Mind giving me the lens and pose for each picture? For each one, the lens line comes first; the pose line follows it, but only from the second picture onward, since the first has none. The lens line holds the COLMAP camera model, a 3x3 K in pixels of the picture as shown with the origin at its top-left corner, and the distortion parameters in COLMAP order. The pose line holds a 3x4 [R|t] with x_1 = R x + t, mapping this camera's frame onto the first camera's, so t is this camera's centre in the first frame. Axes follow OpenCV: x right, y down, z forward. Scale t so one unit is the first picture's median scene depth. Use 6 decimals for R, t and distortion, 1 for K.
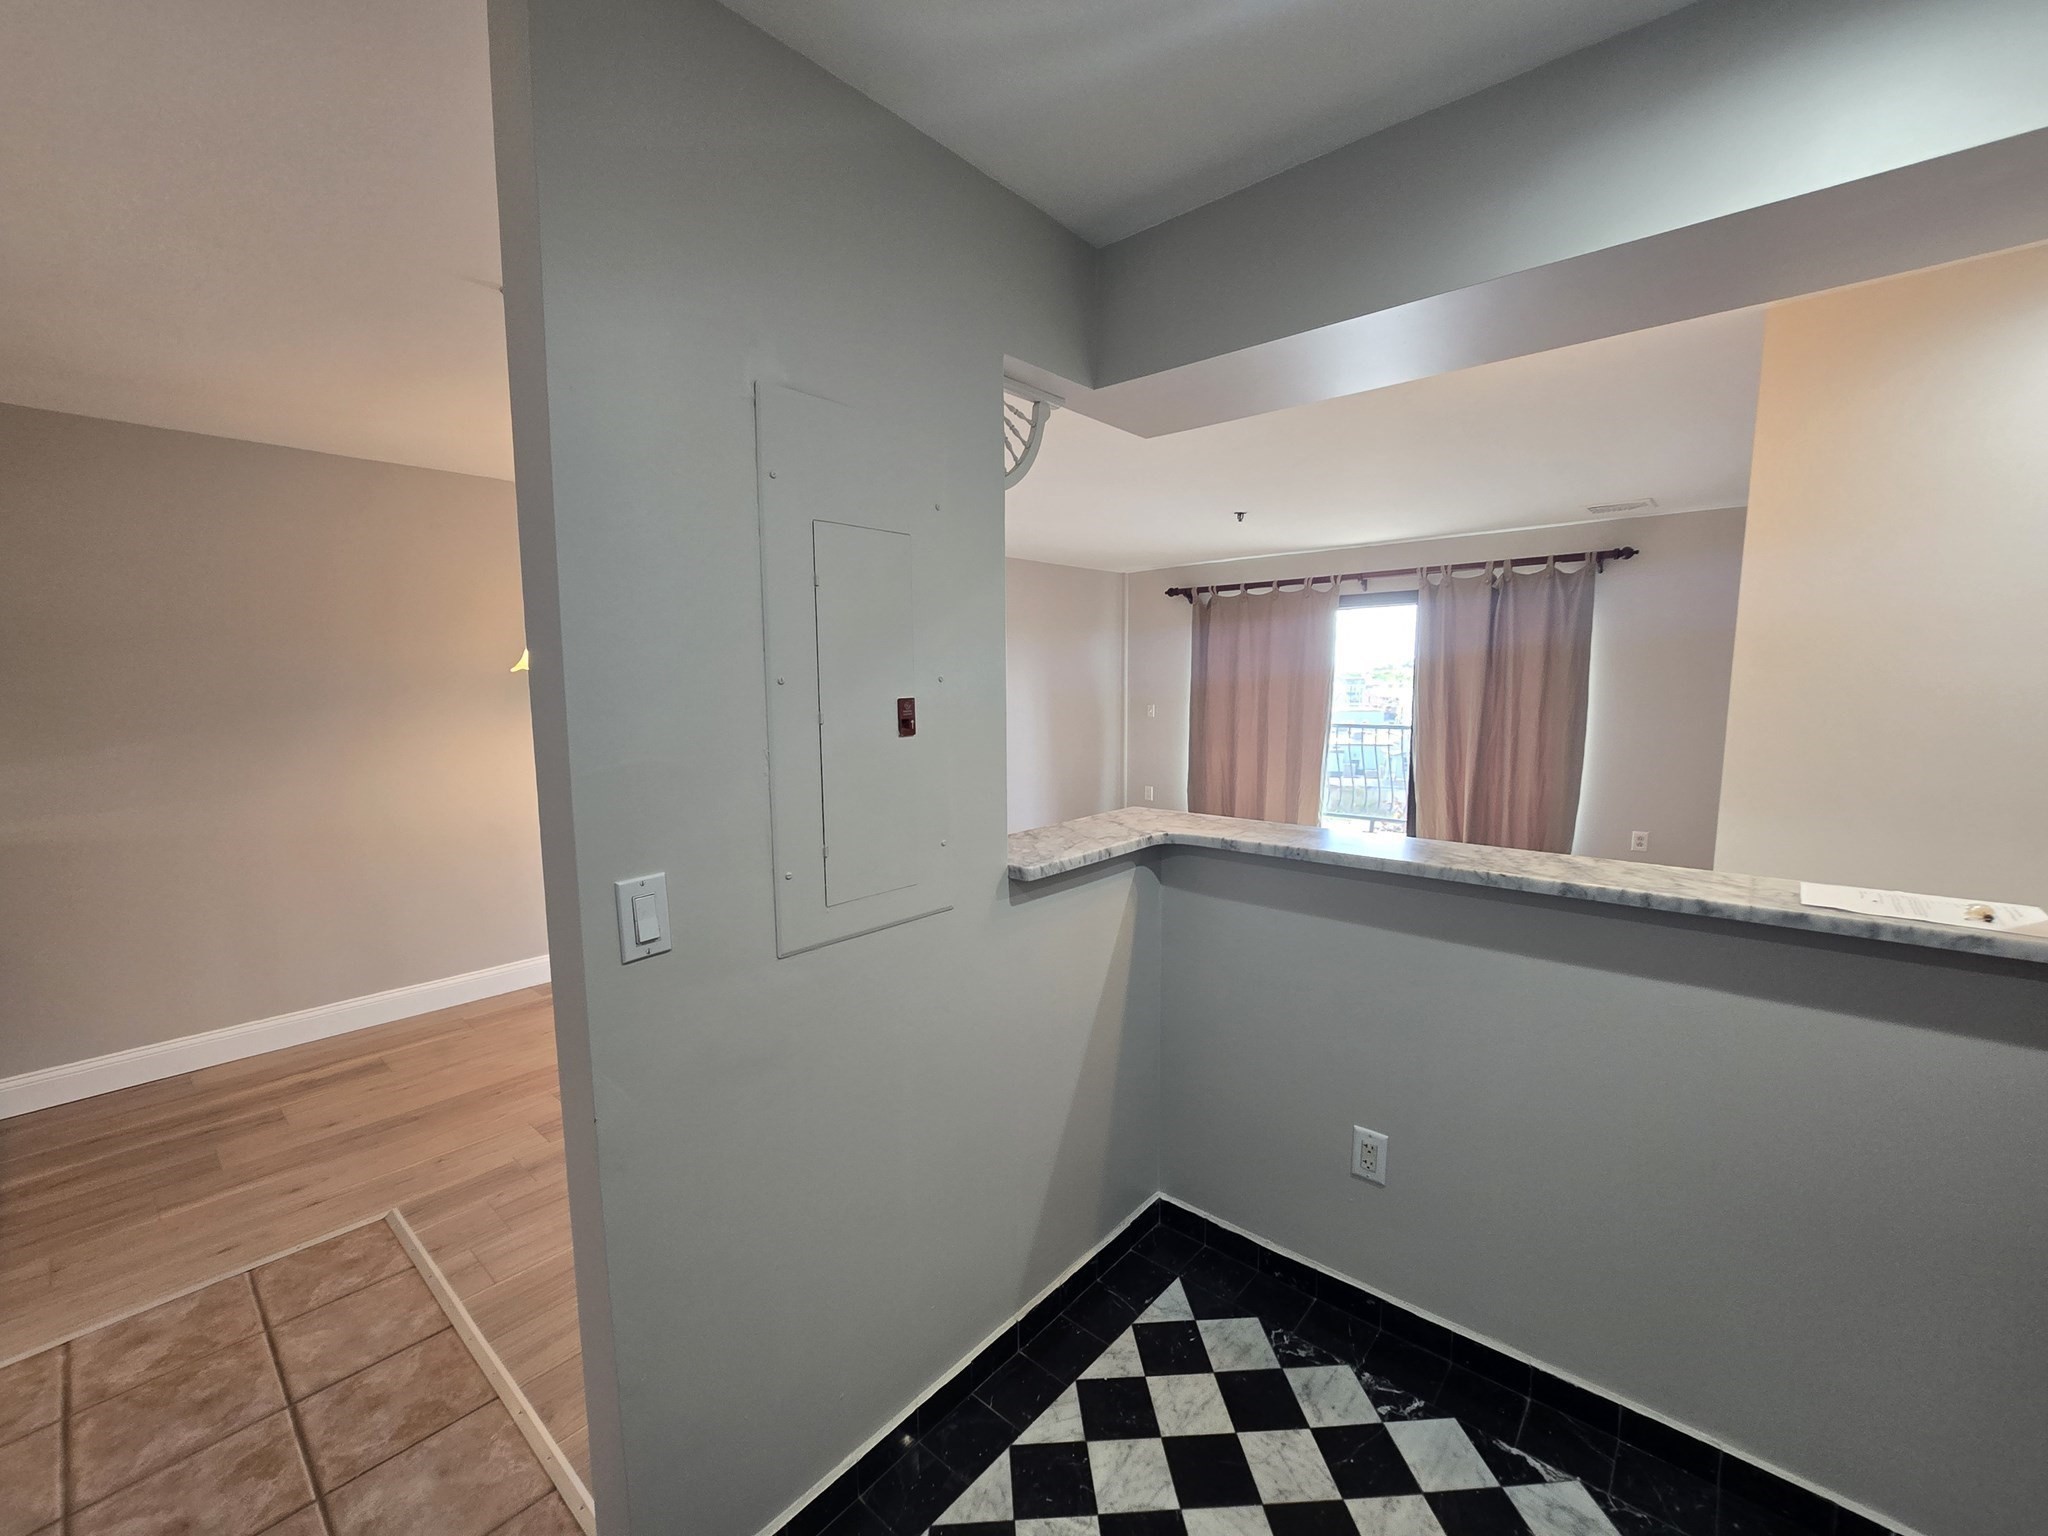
lens RADIAL K [[850.2, 0, 1012.4], [0, 850.2, 774.8], [0, 0, 1]] dist [-0.014530, 0.007123]
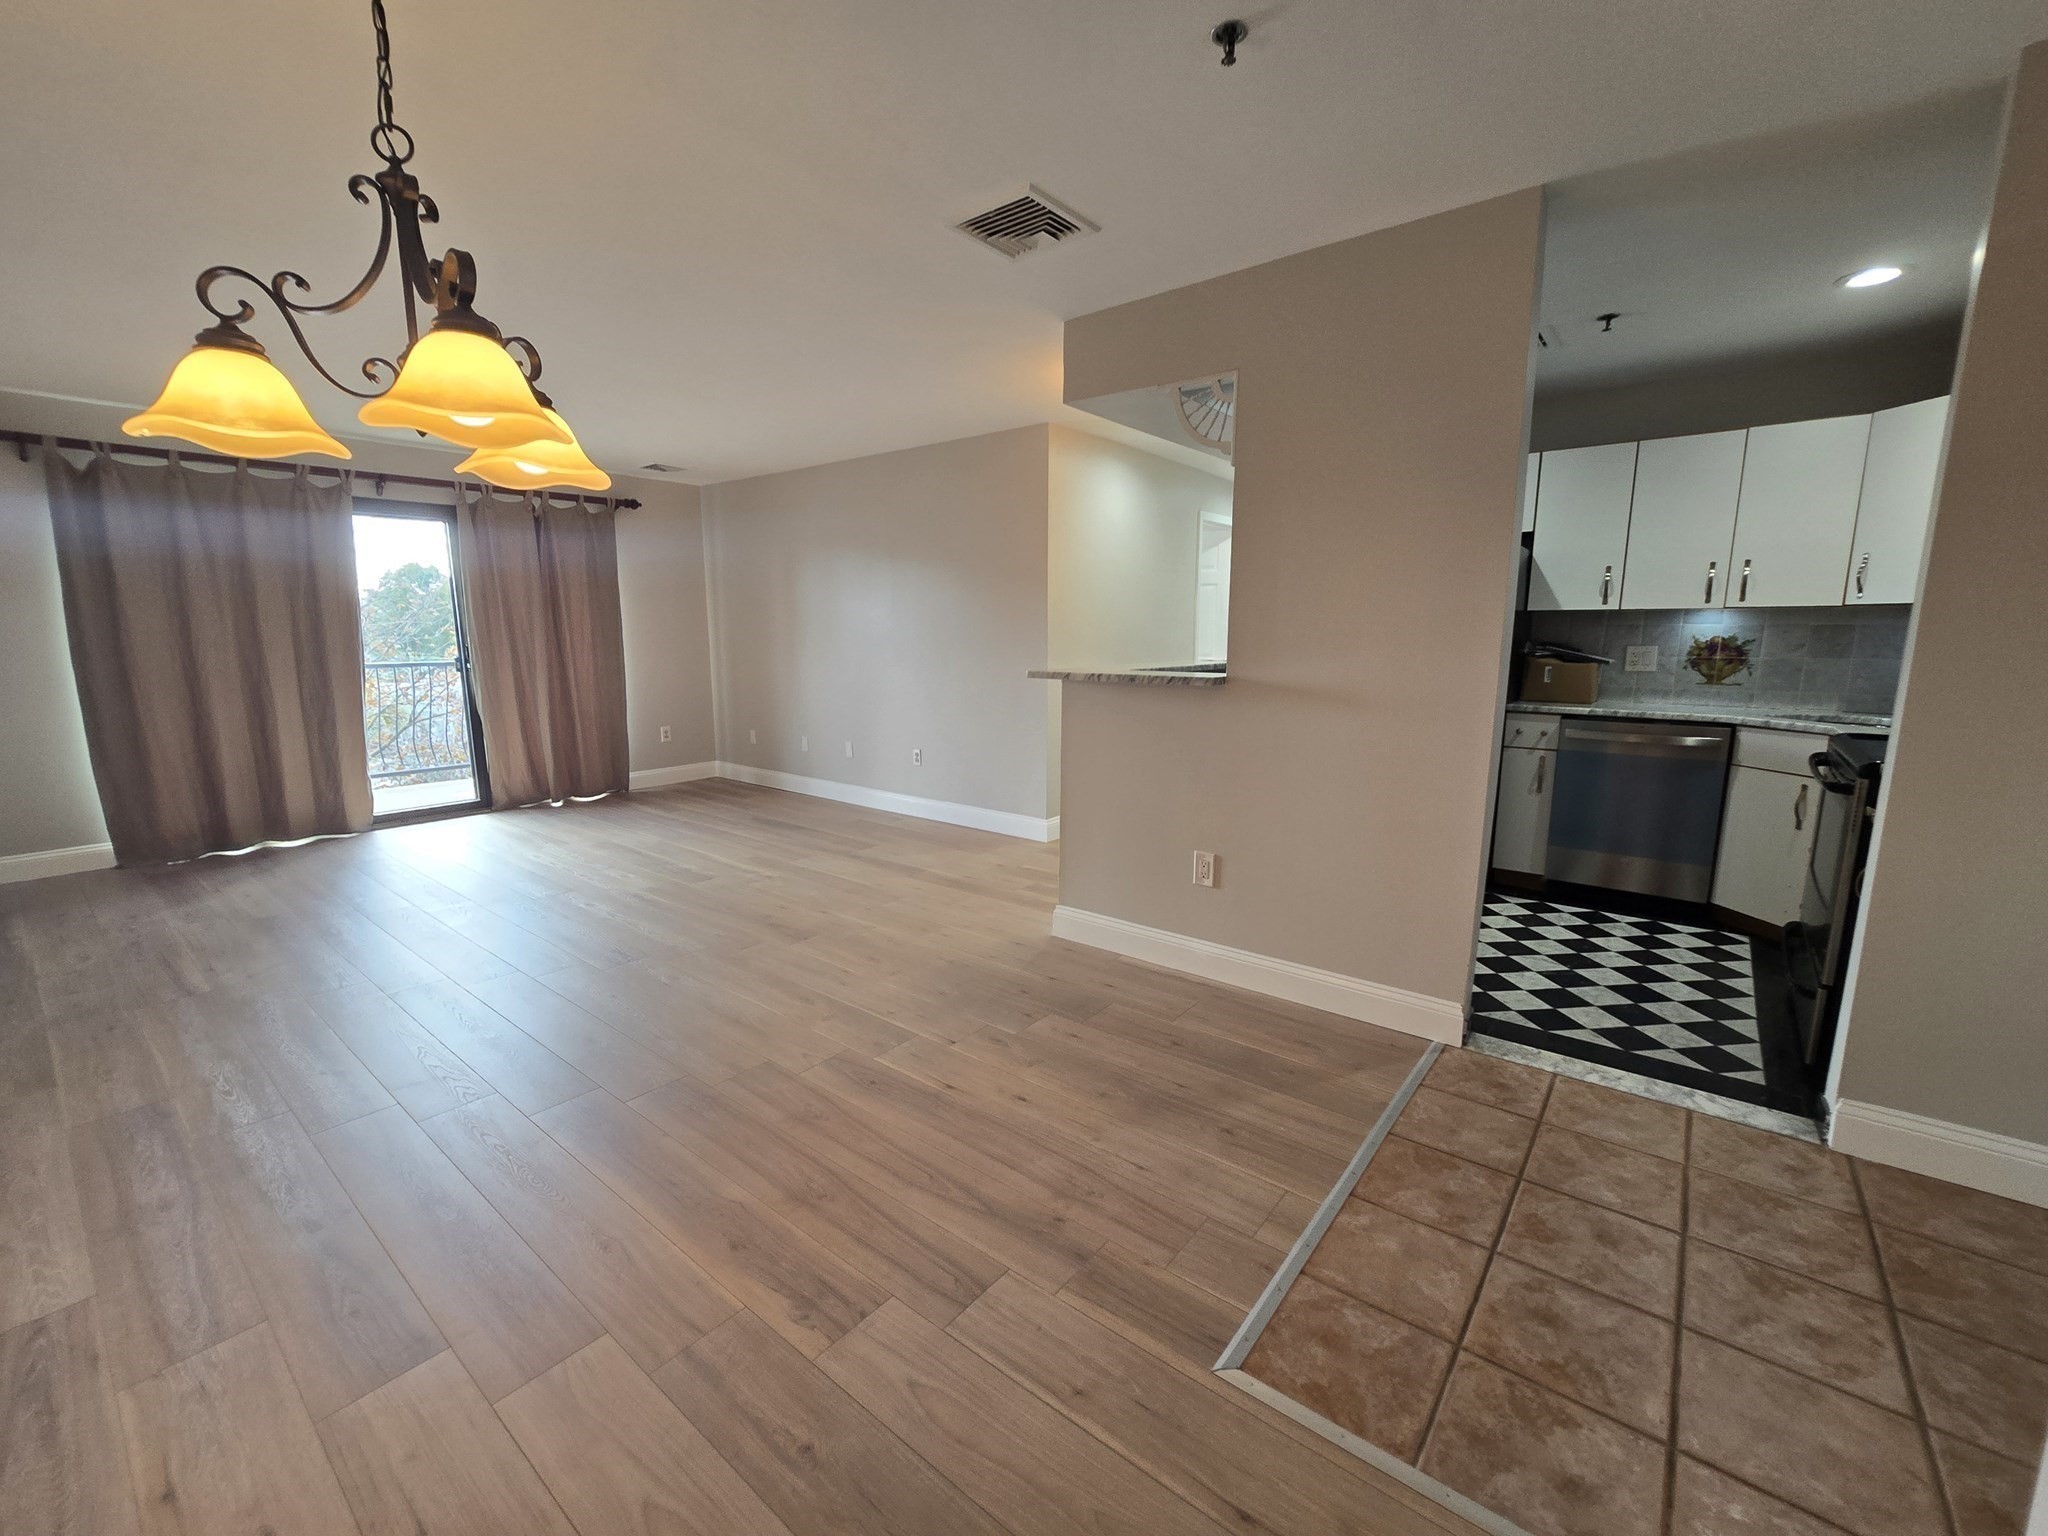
lens RADIAL K [[841.6, 0, 1022.5], [0, 841.6, 773.0], [0, 0, 1]] dist [-0.000253, -0.000111]
pose [[-0.043131, -0.160916, 0.986025, -1.515067], [0.117870, 0.979231, 0.164963, -0.031358], [-0.992092, 0.123338, -0.023268, 1.326130]]
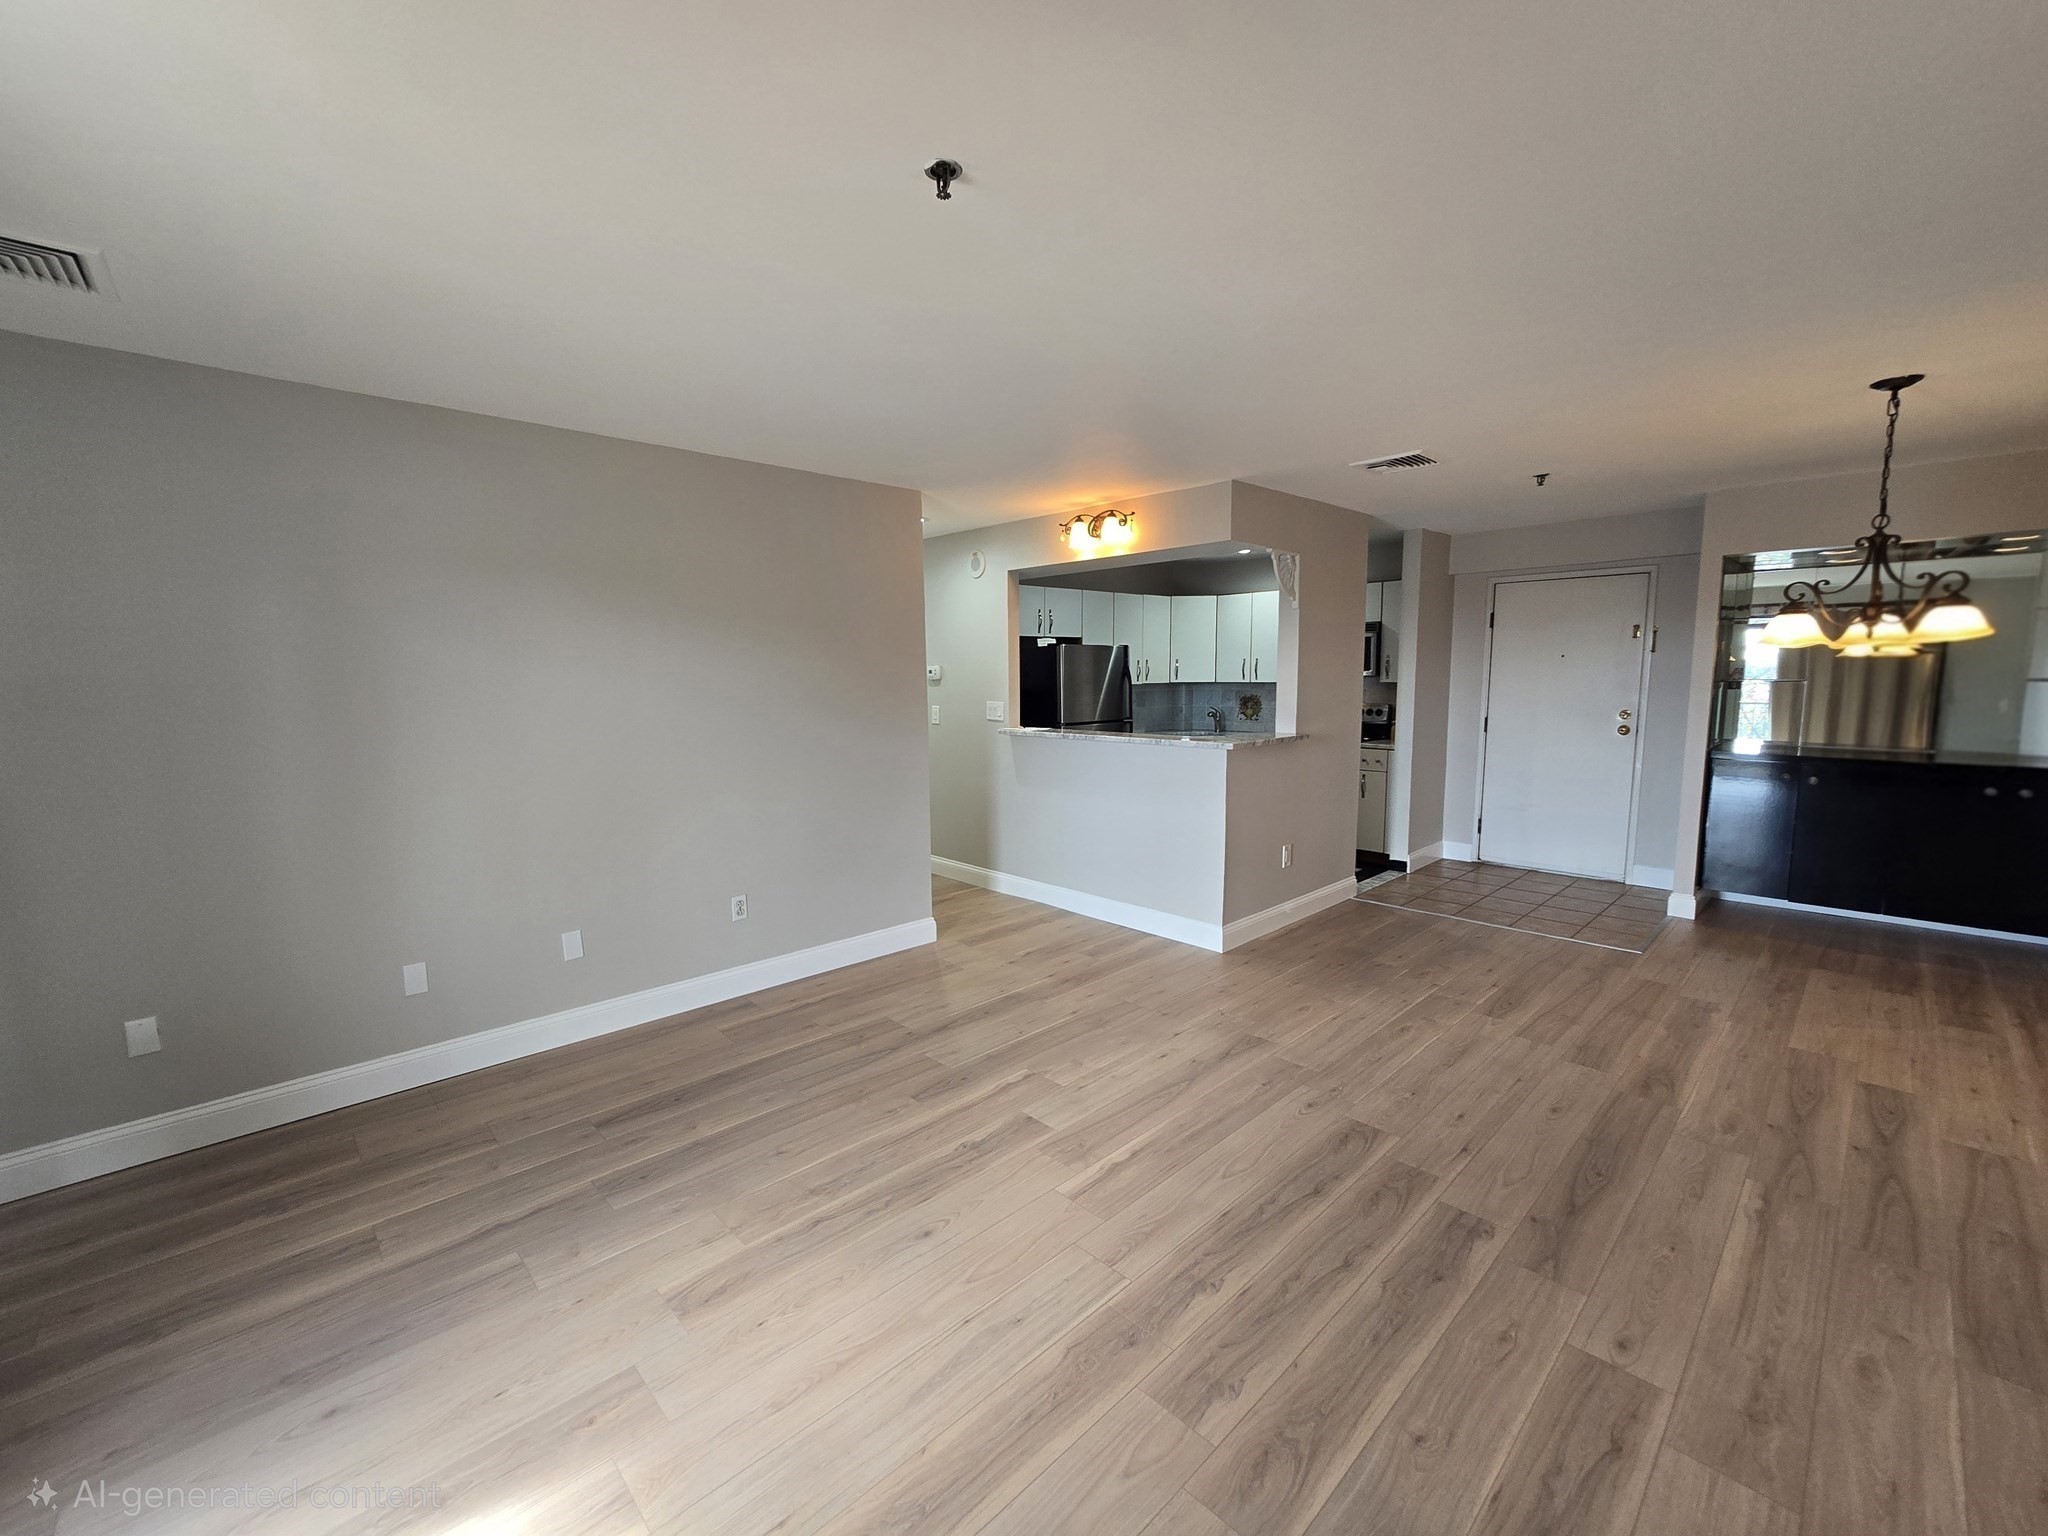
lens RADIAL K [[839.8, 0, 1015.3], [0, 839.8, 775.3], [0, 0, 1]] dist [-0.000712, -0.000015]
pose [[-0.995621, 0.006849, 0.093231, 0.523263], [0.028706, 0.971529, 0.235177, -0.382667], [-0.088966, 0.236823, -0.967471, 3.340314]]
